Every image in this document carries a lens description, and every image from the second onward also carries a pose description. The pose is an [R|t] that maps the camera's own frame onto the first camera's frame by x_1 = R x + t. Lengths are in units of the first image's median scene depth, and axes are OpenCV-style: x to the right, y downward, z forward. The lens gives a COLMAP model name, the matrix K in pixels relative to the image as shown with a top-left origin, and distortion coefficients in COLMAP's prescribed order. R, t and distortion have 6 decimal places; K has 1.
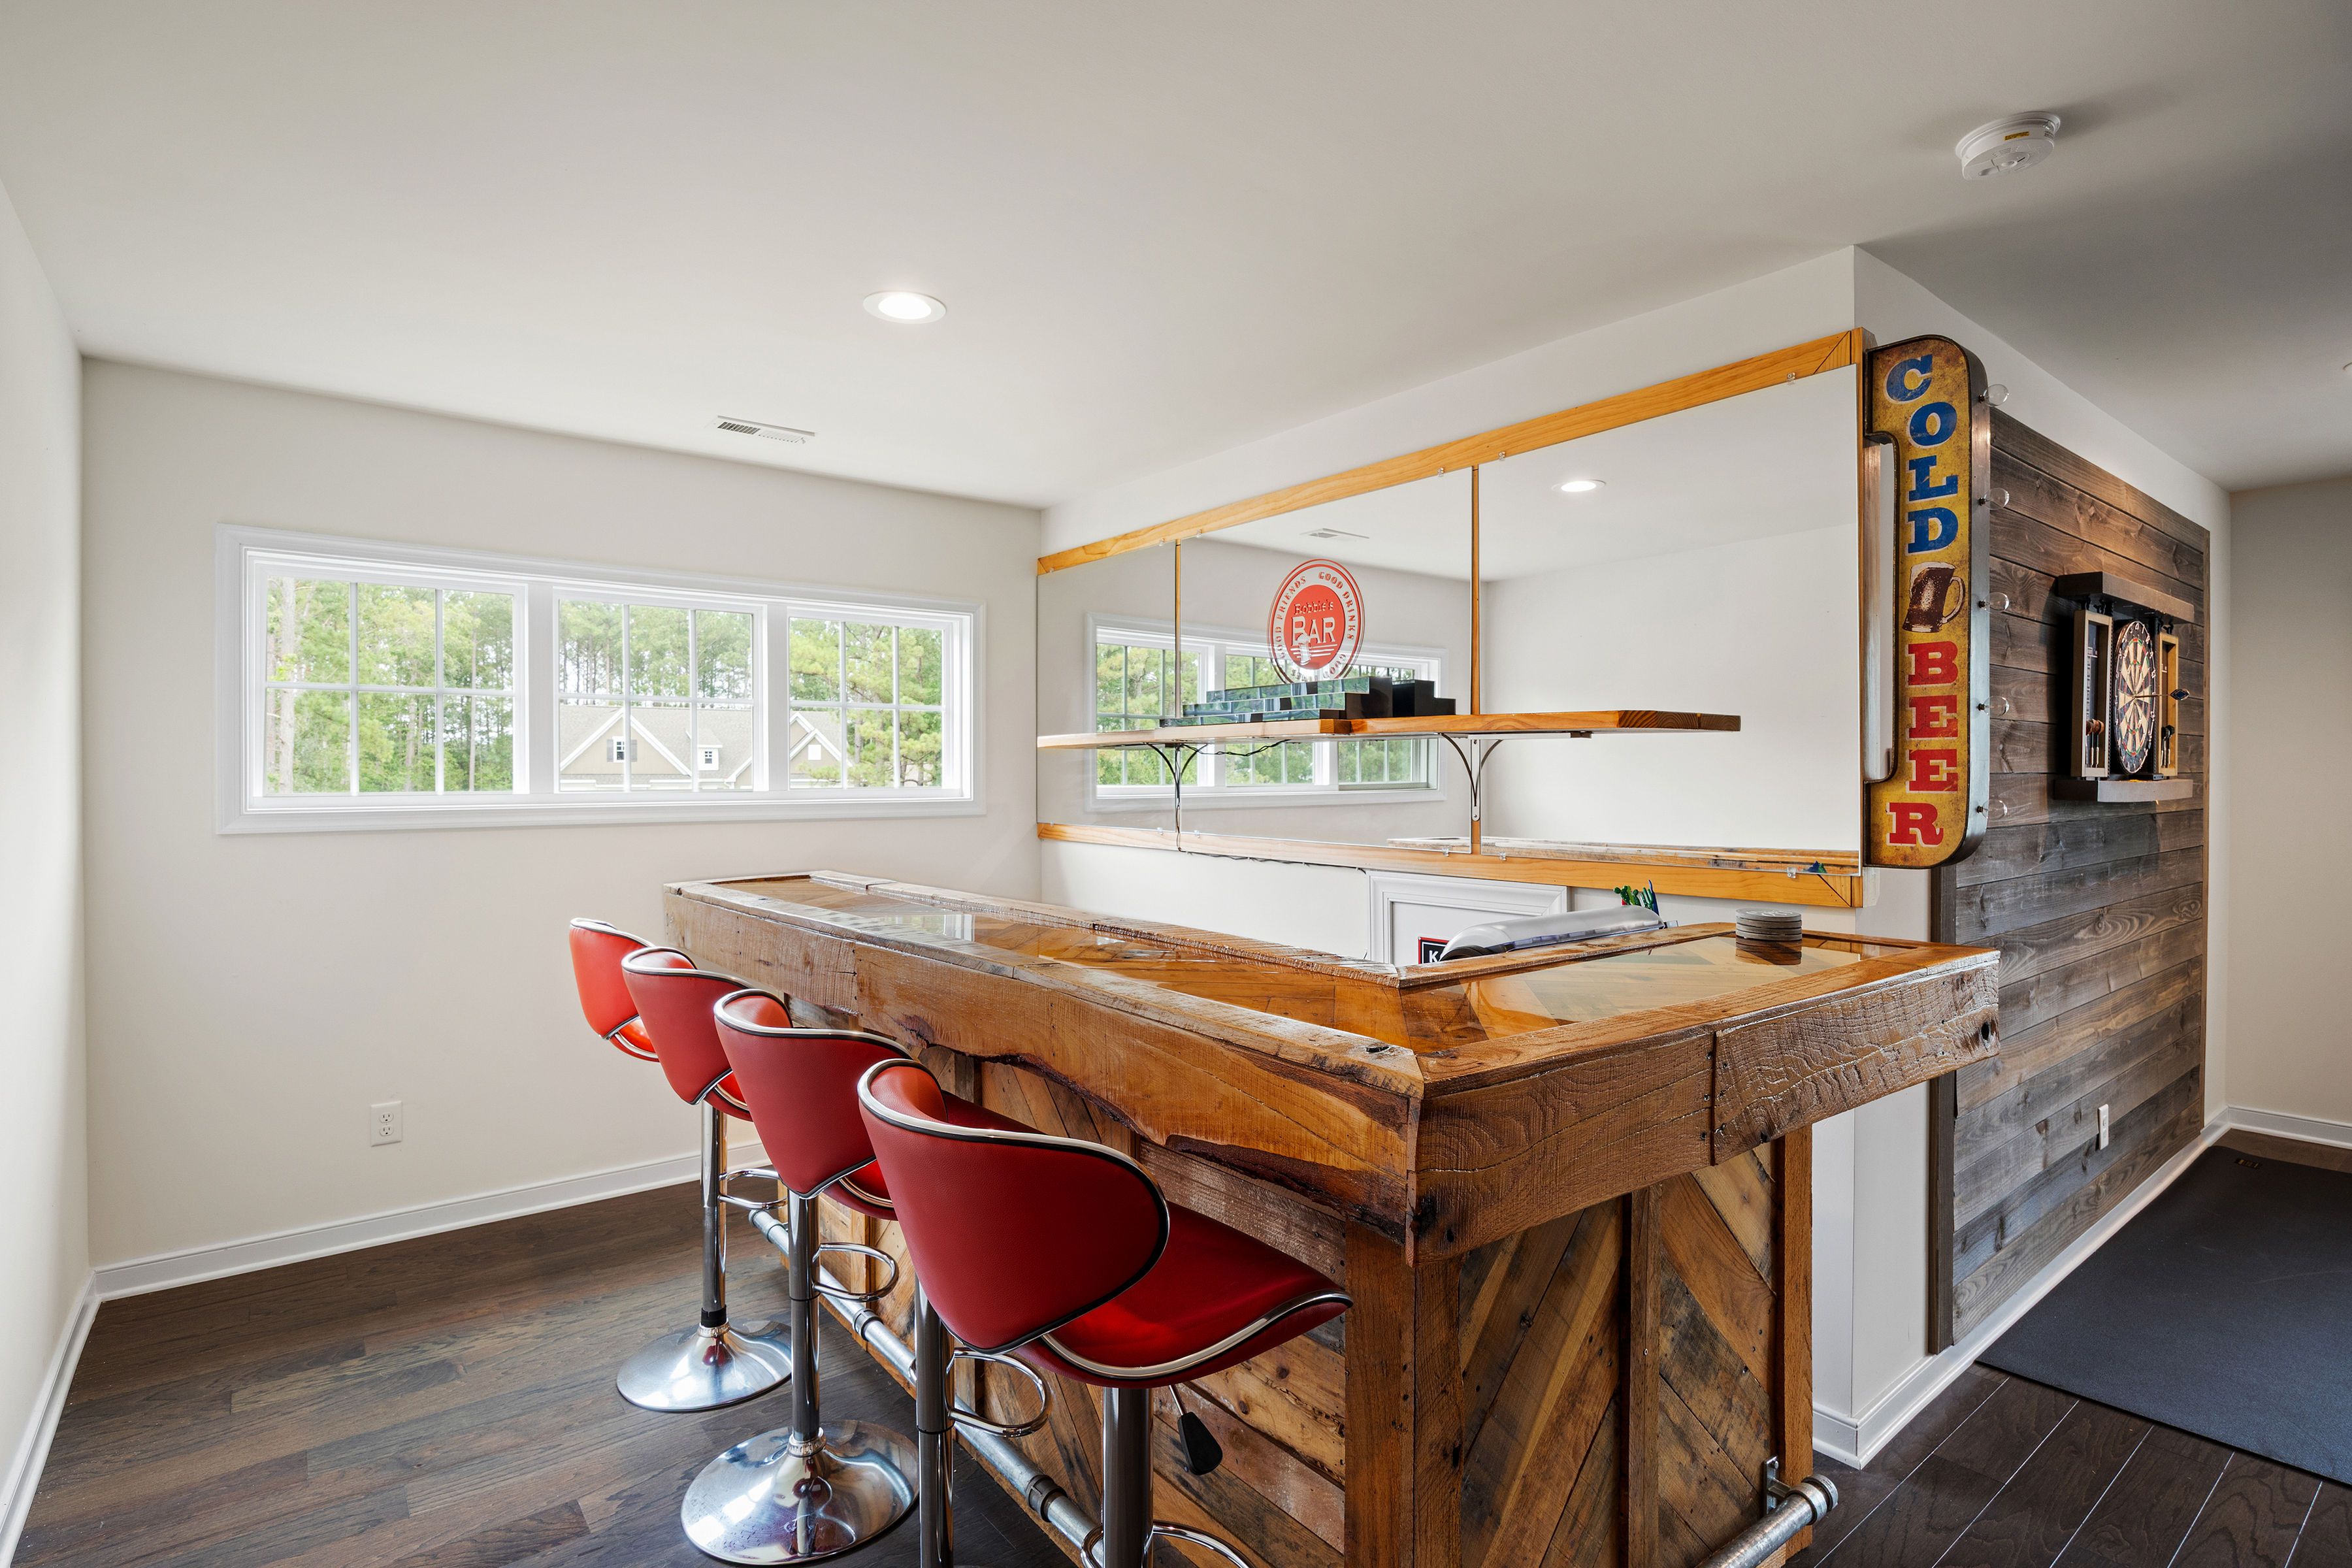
lens RADIAL K [[1157.4, 0, 1158.4], [0, 1157.4, 786.1], [0, 0, 1]] dist [-0.006463, -0.000370]
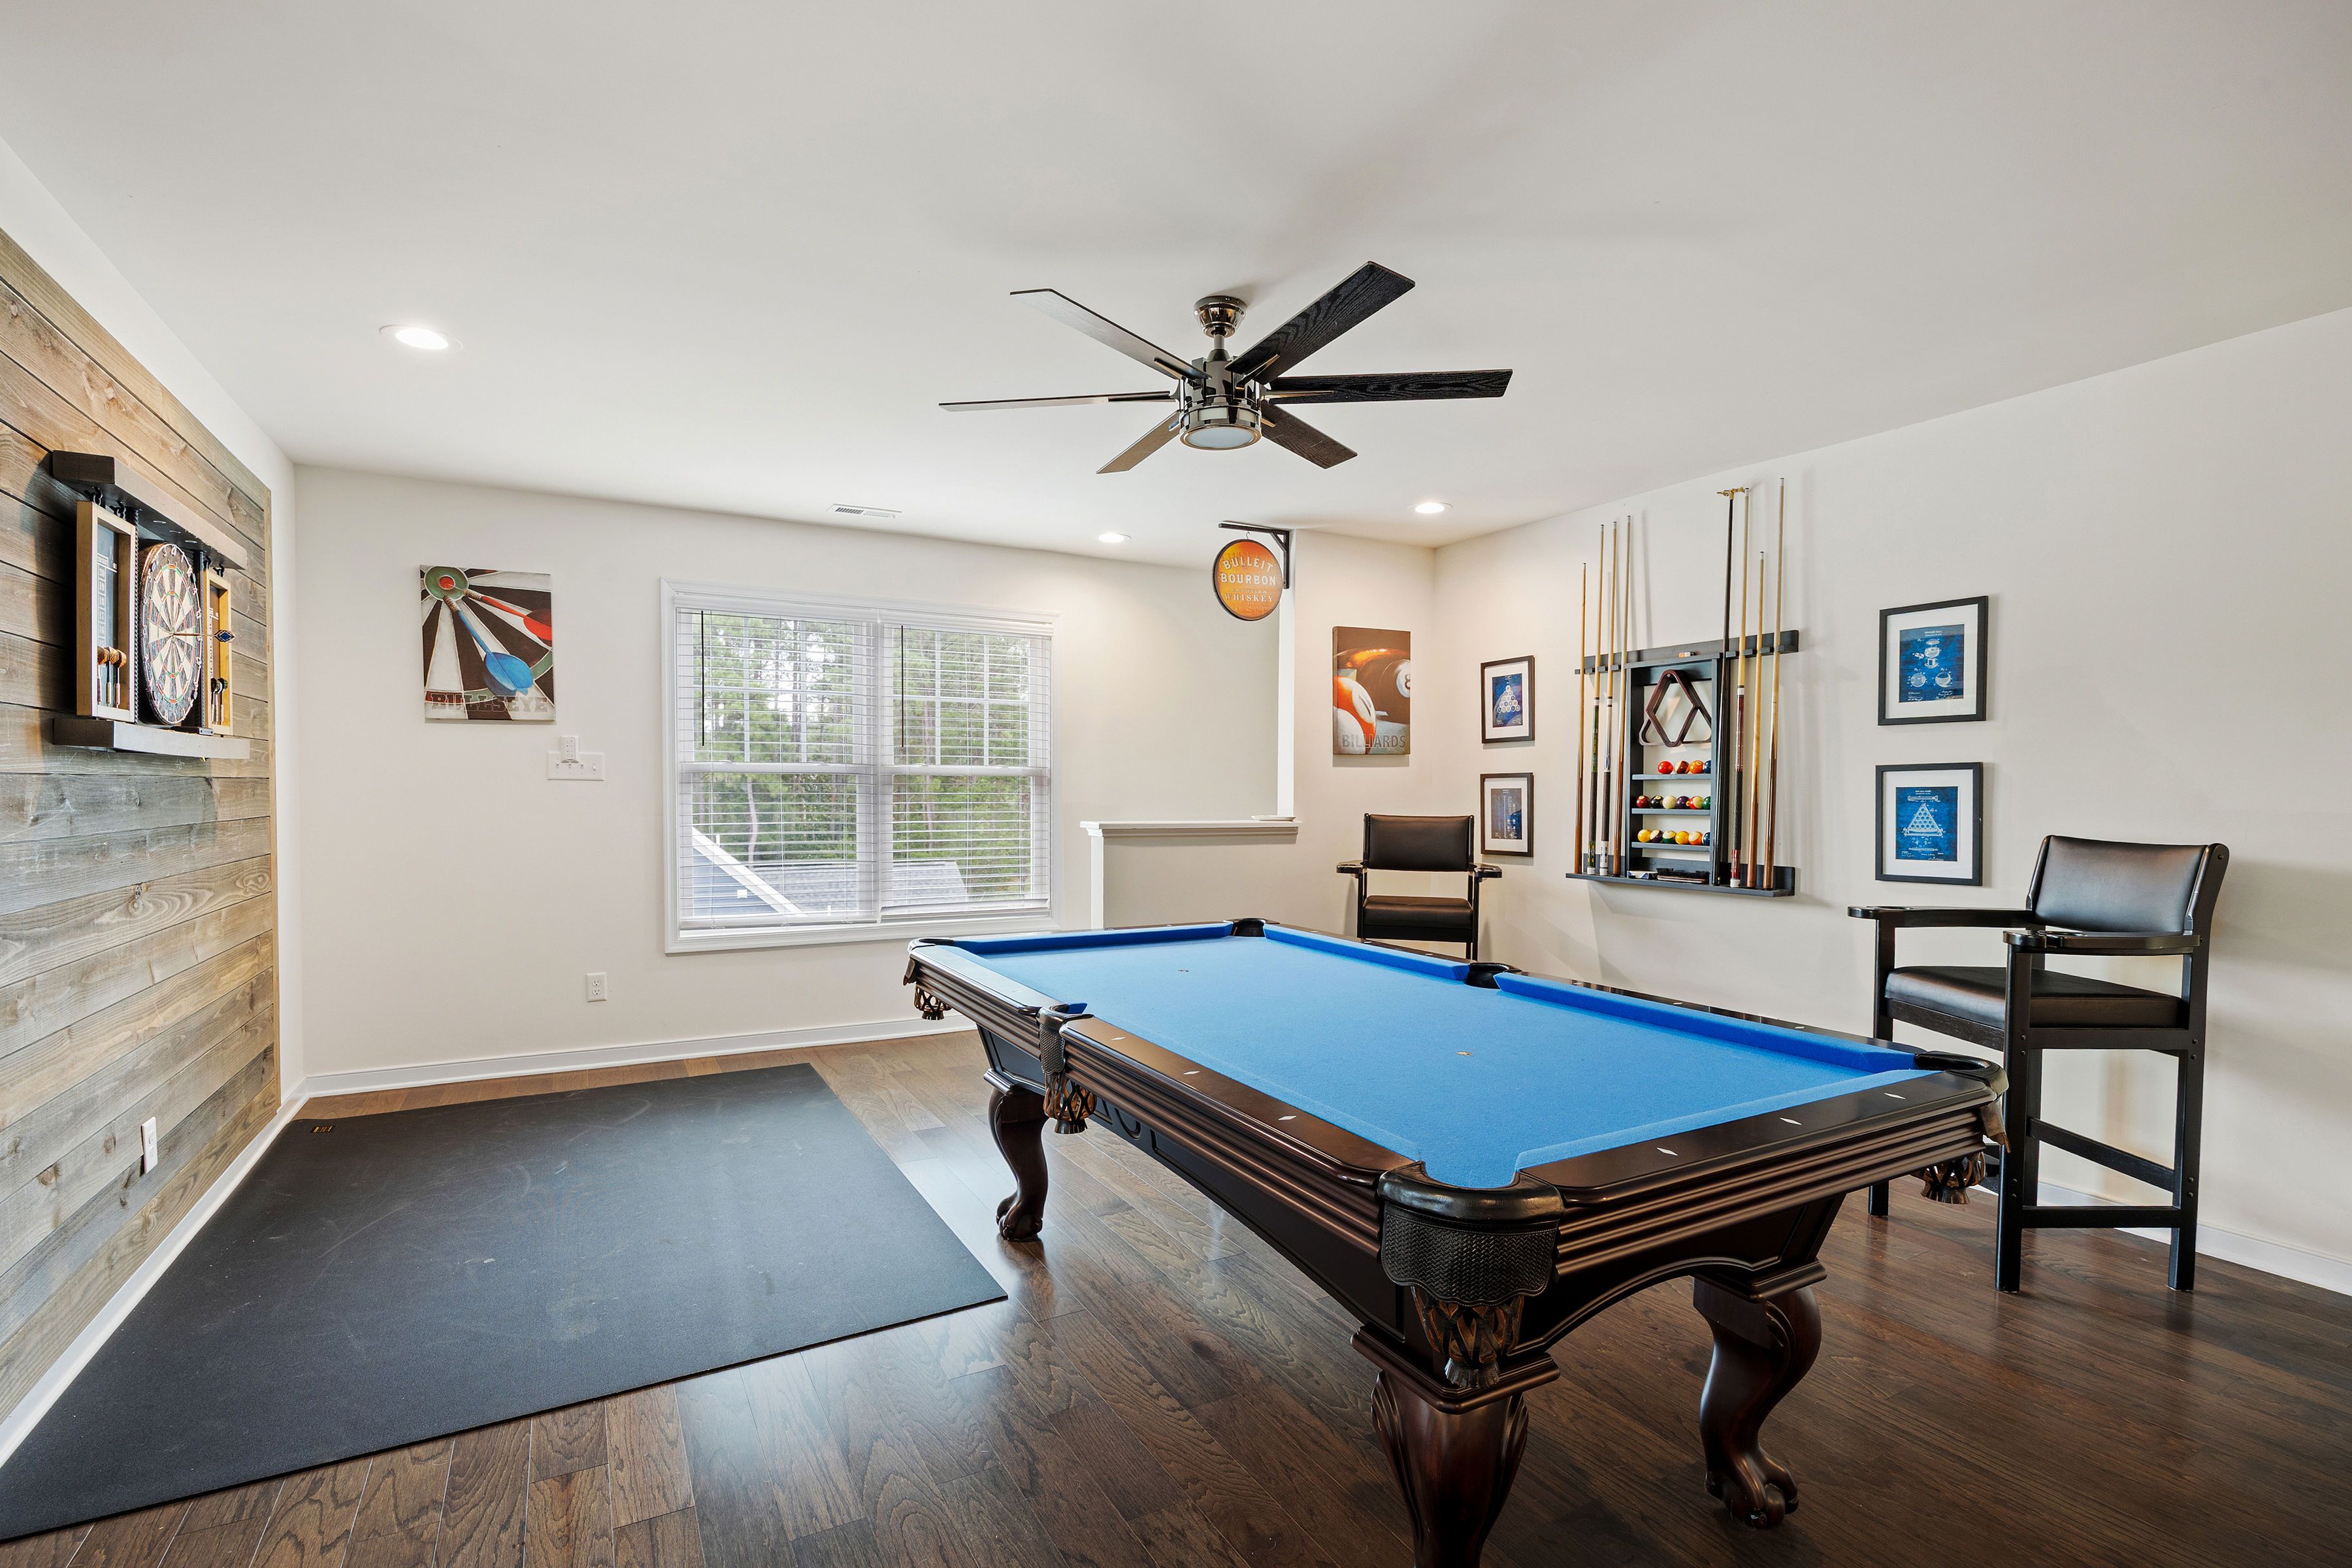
lens RADIAL K [[1071.0, 0, 1156.6], [0, 1071.0, 819.6], [0, 0, 1]] dist [-0.016779, 0.000402]
pose [[0.163987, -0.026584, 0.986104, 0.209773], [0.004310, 0.999647, 0.026232, 0.046547], [-0.986453, -0.000052, 0.164044, 0.166227]]
